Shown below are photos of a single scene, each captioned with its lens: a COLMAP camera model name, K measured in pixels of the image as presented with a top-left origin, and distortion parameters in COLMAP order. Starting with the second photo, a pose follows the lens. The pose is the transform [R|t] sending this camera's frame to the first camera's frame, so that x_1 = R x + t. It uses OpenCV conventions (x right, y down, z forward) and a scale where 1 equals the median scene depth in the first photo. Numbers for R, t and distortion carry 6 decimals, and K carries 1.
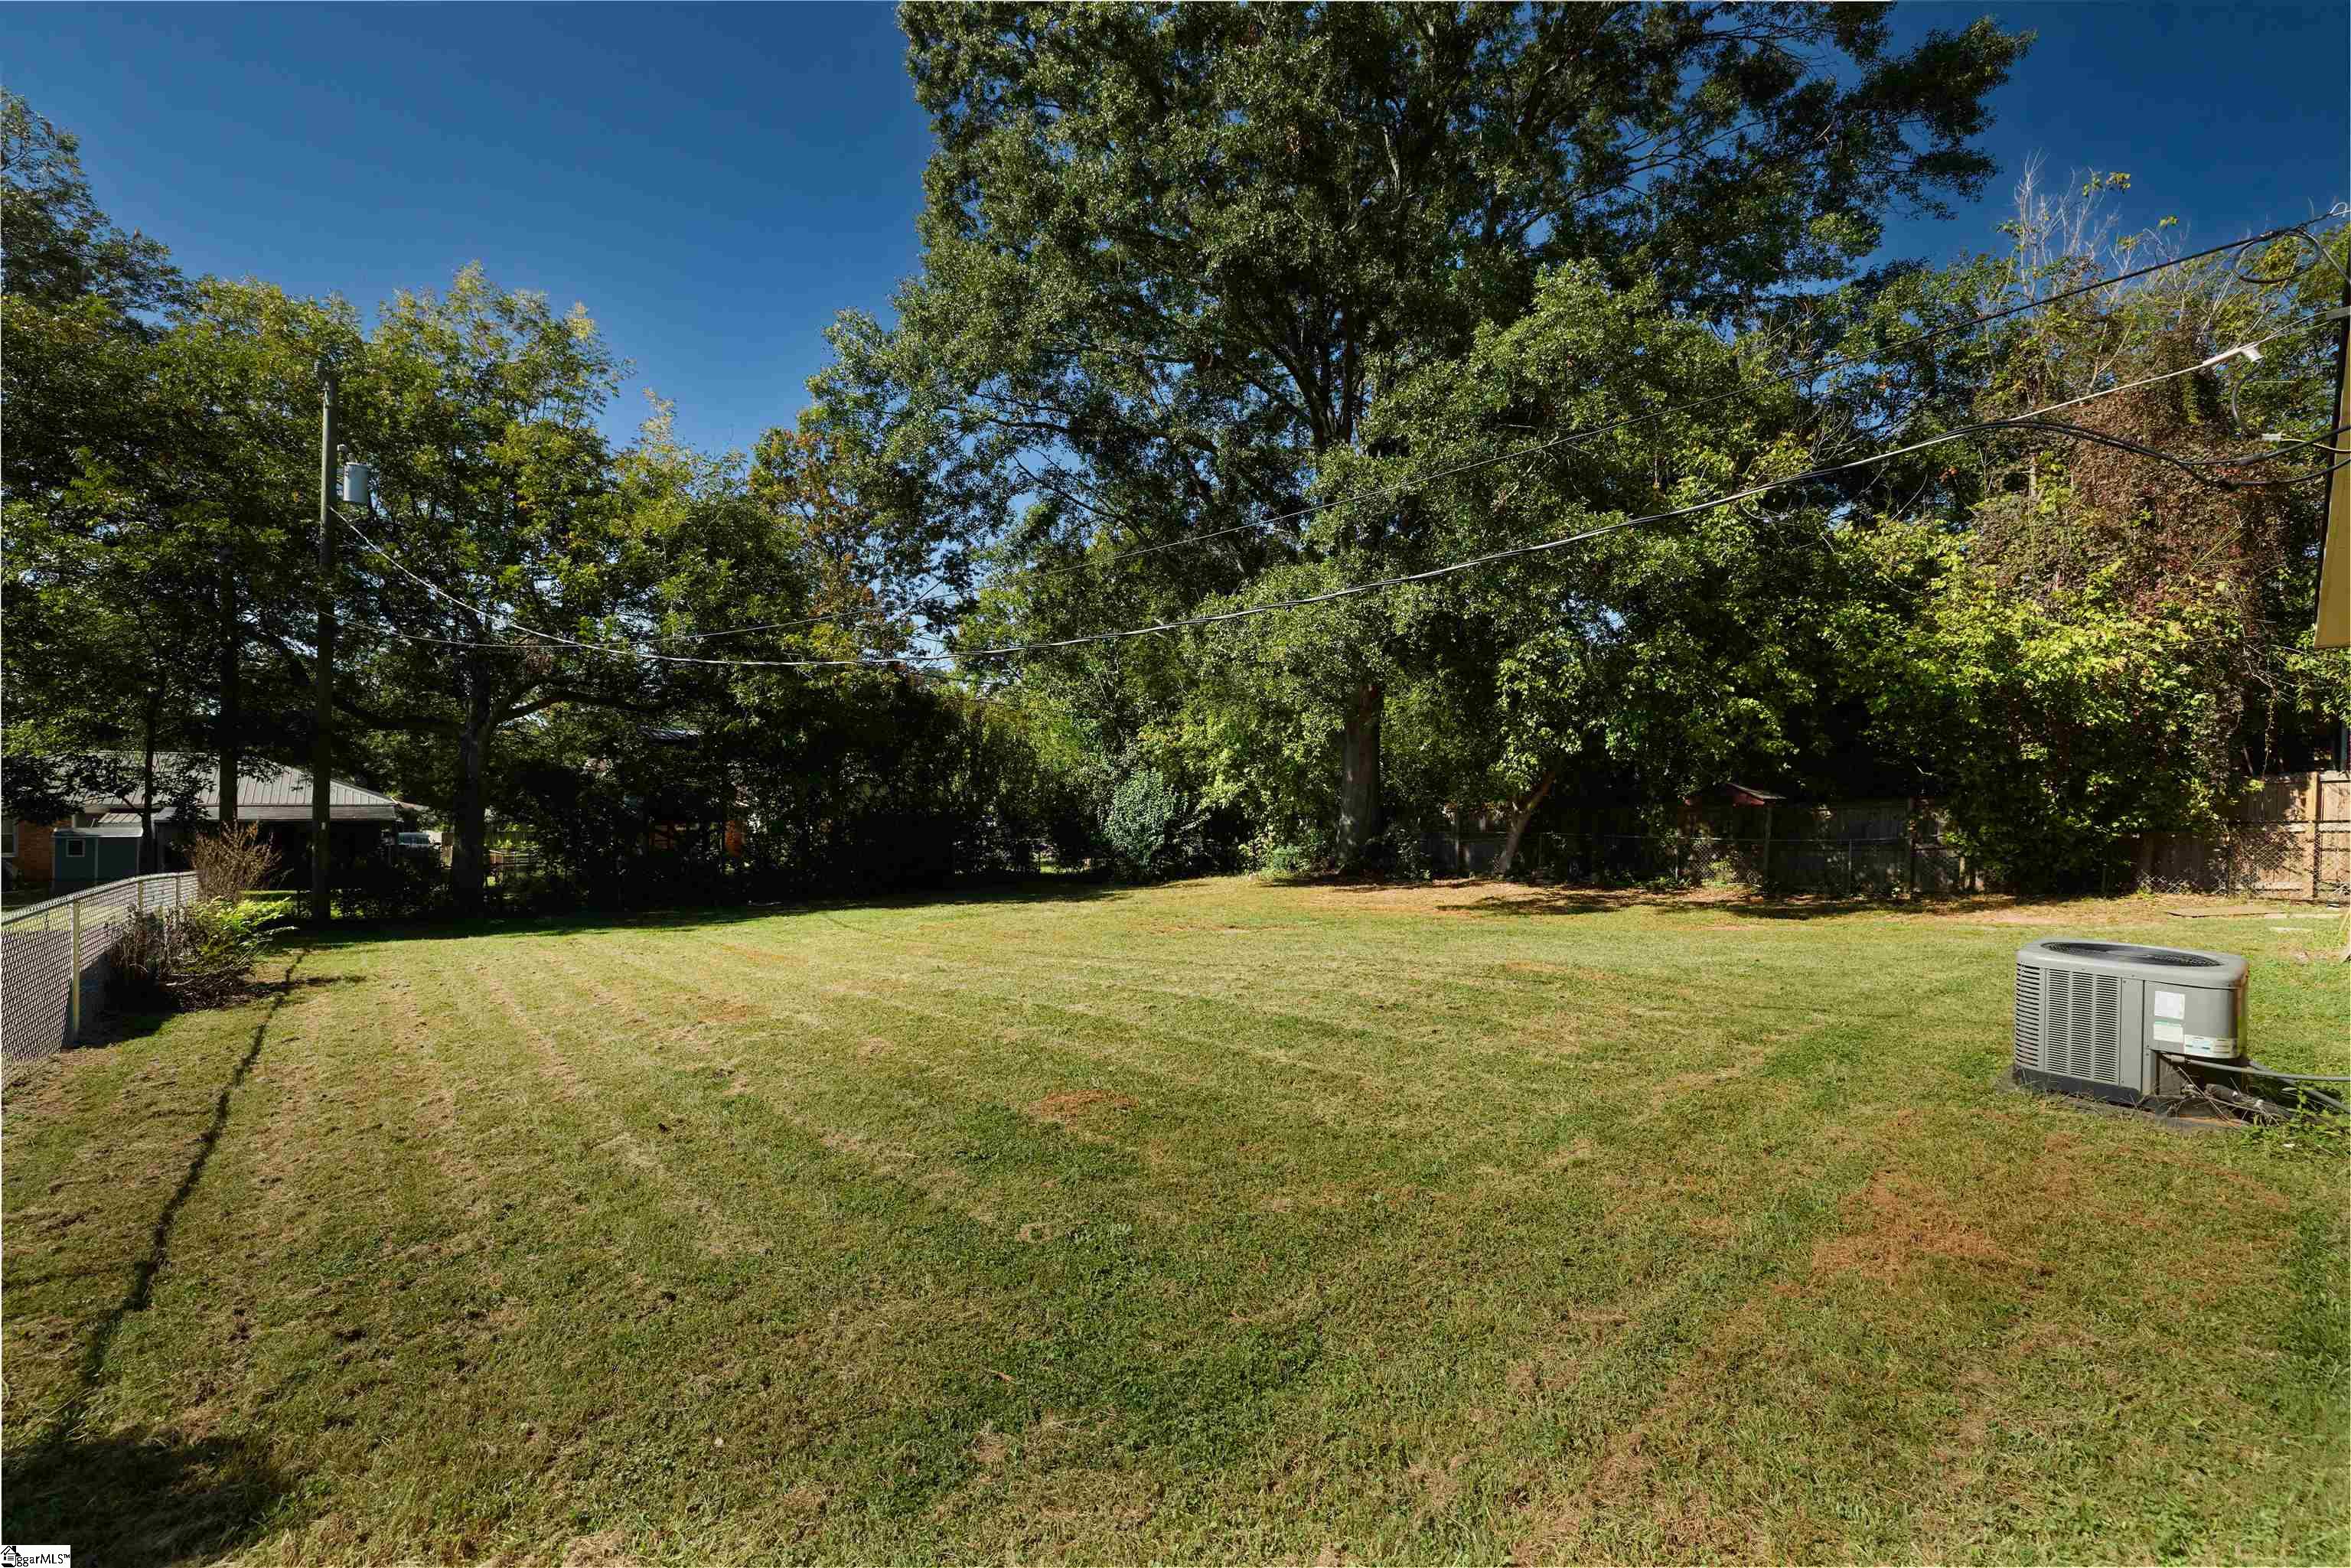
lens RADIAL K [[1031.9, 0, 1175.5], [0, 1031.9, 784.0], [0, 0, 1]] dist [0.000248, 0.000274]
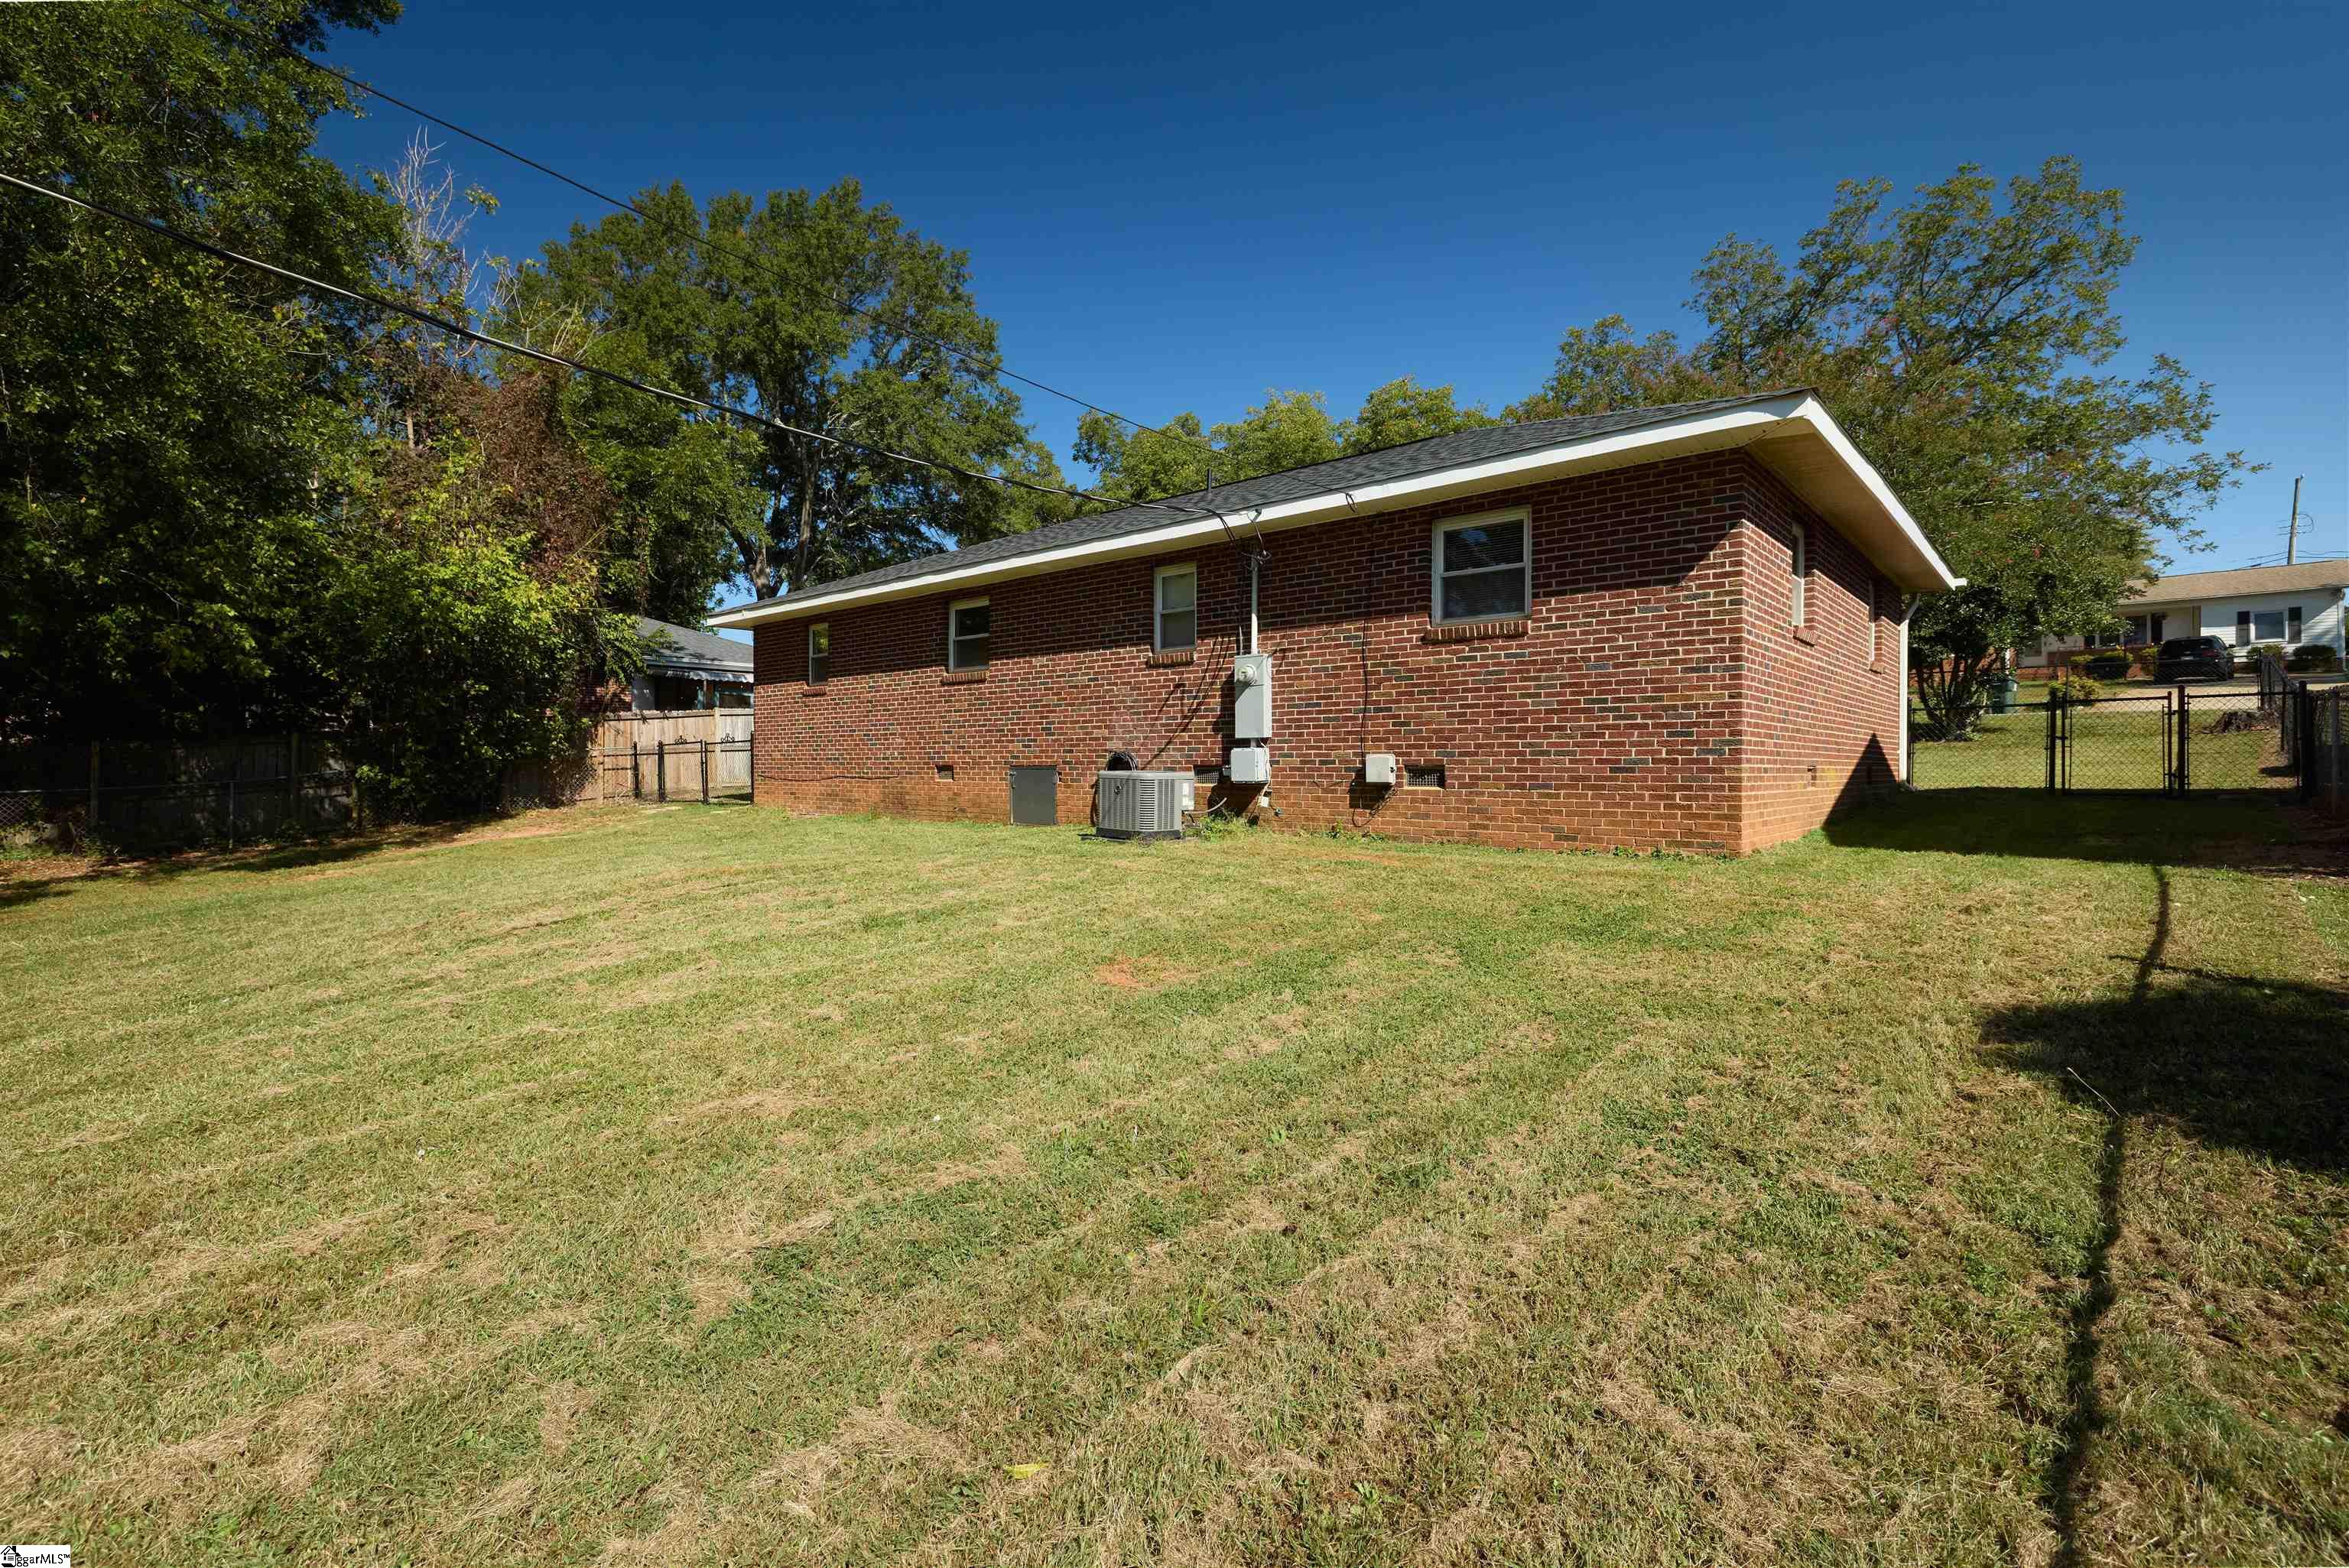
lens RADIAL K [[1050.0, 0, 1171.1], [0, 1050.0, 768.6], [0, 0, 1]] dist [-0.002557, -0.000069]
pose [[-0.122407, -0.015814, 0.992354, -0.220768], [0.011322, 0.999786, 0.017329, 0.025518], [-0.992415, 0.013356, -0.122201, 0.241293]]
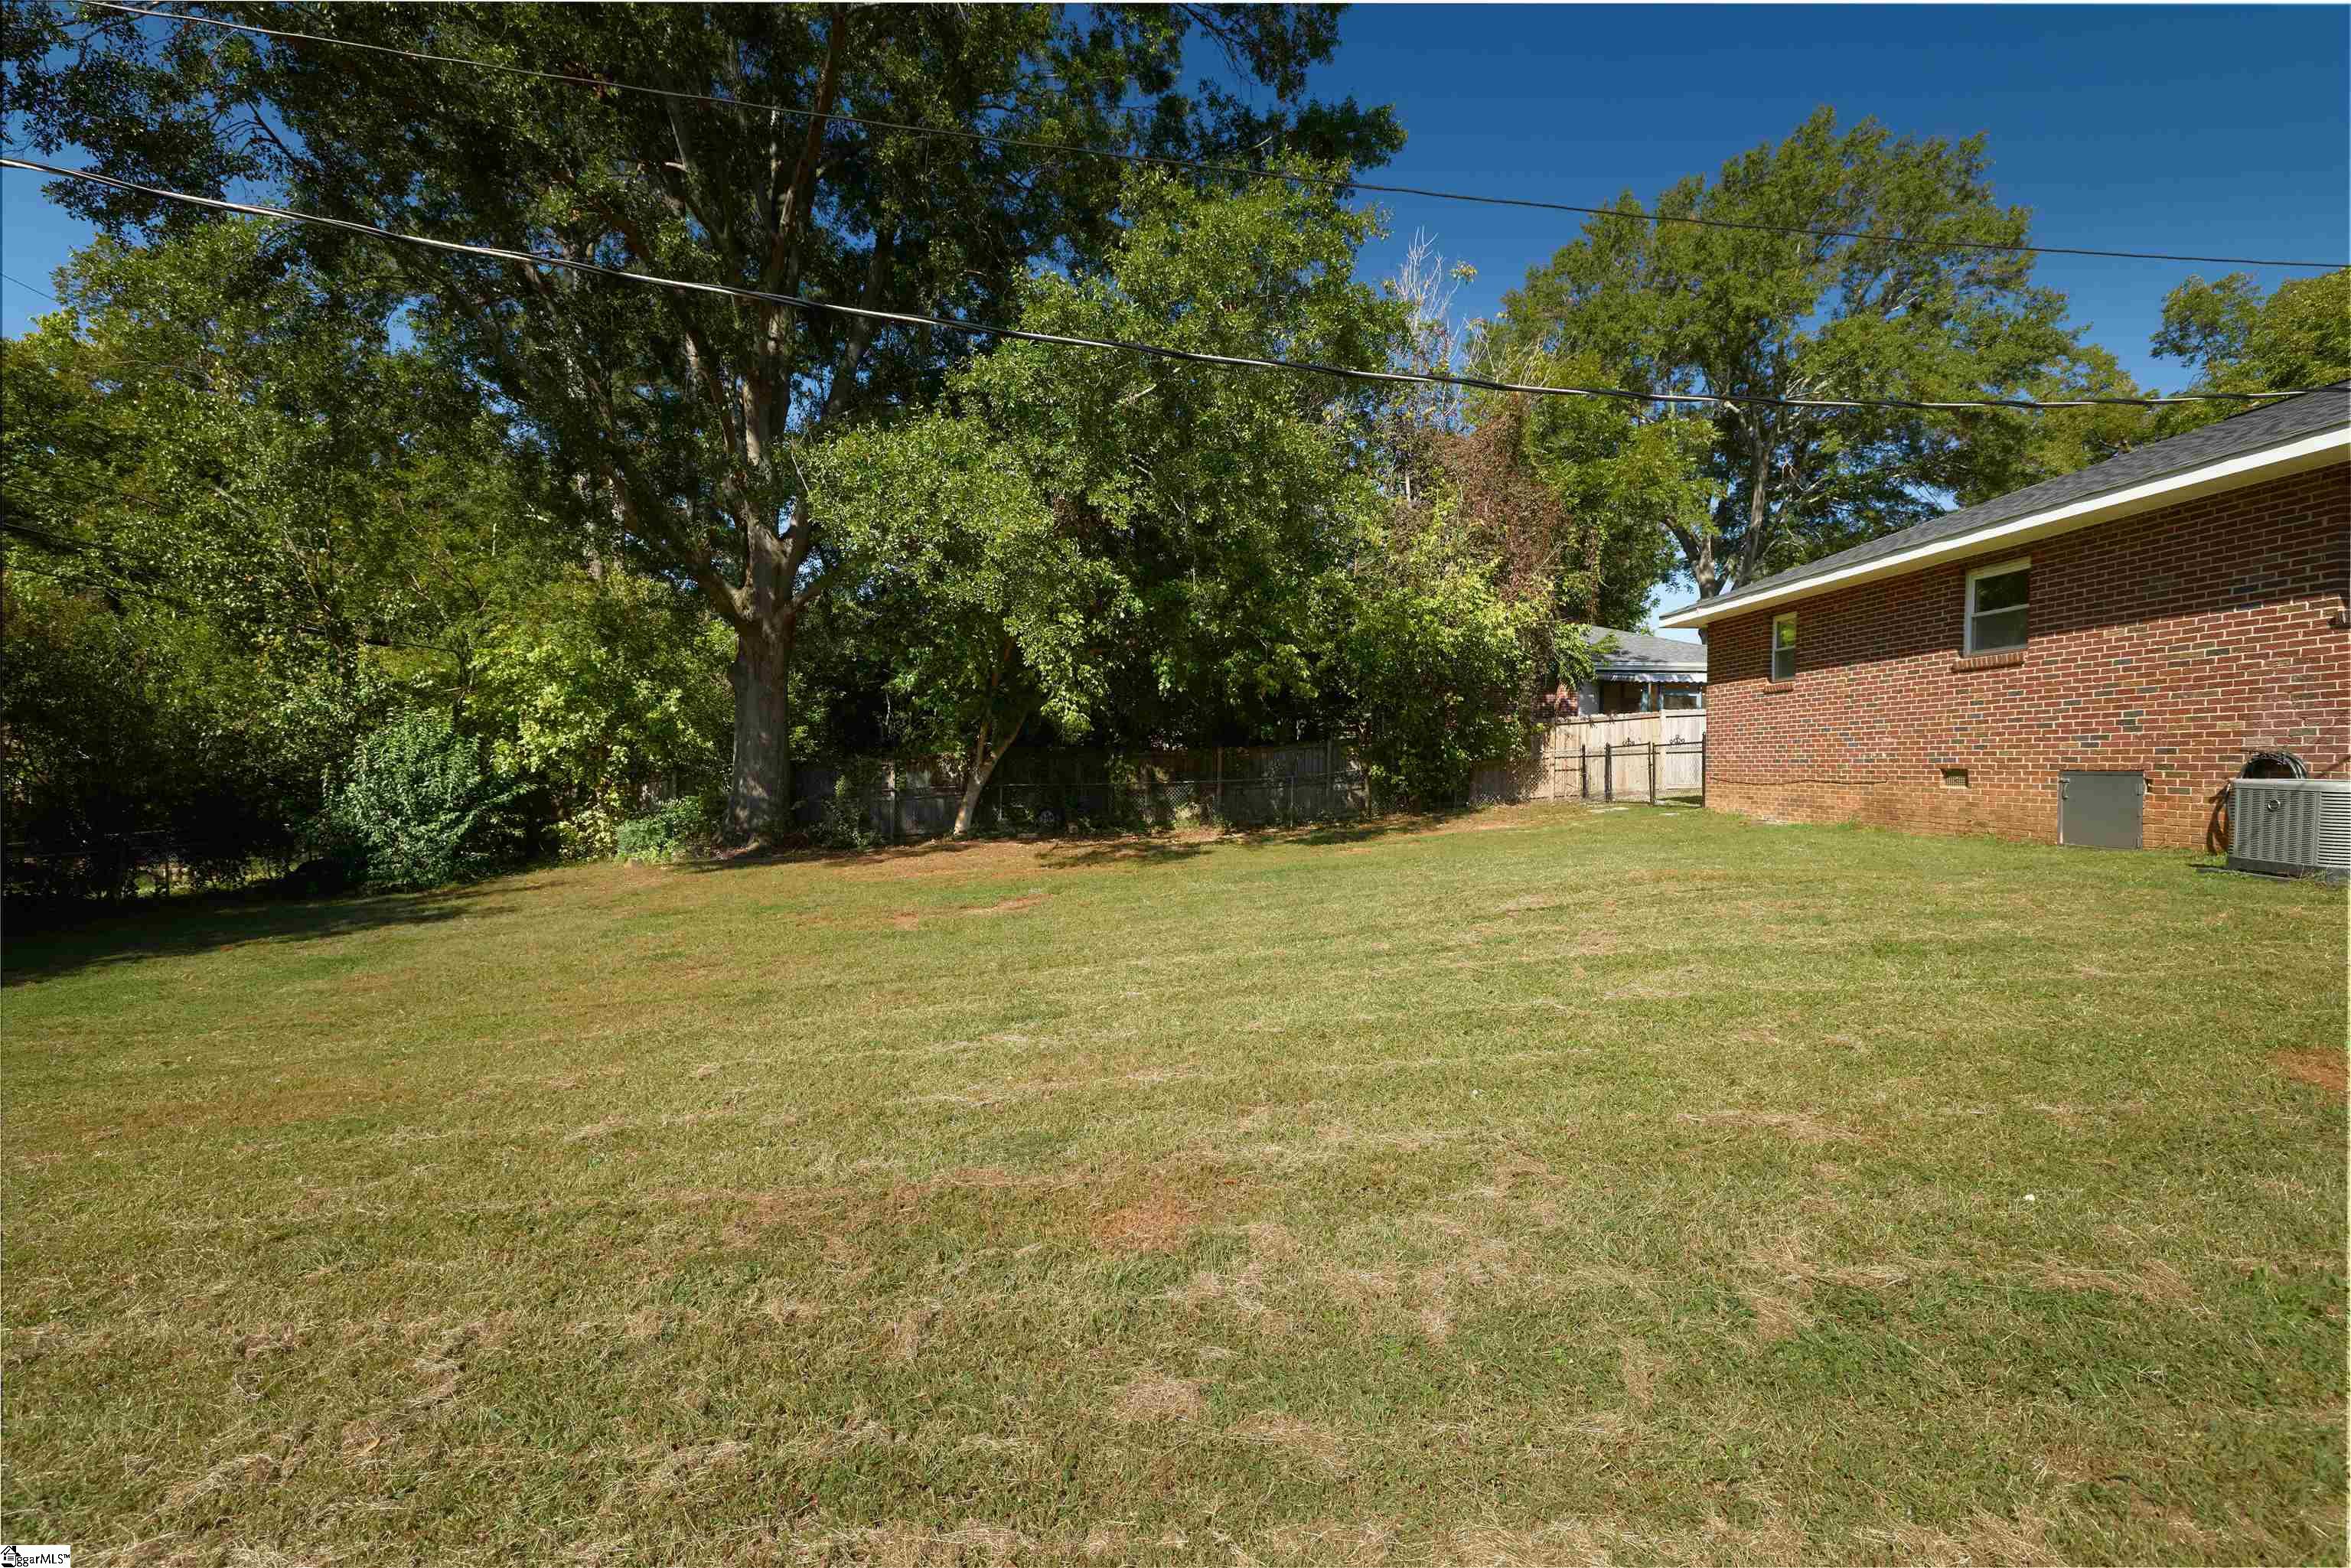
lens RADIAL K [[1044.9, 0, 1175.5], [0, 1044.9, 784.0], [0, 0, 1]] dist [0.001128, 0.000343]
pose [[0.647685, -0.022496, 0.761576, -0.226305], [0.011353, 0.999738, 0.019876, 0.025576], [-0.761823, -0.004227, 0.647771, 0.254806]]
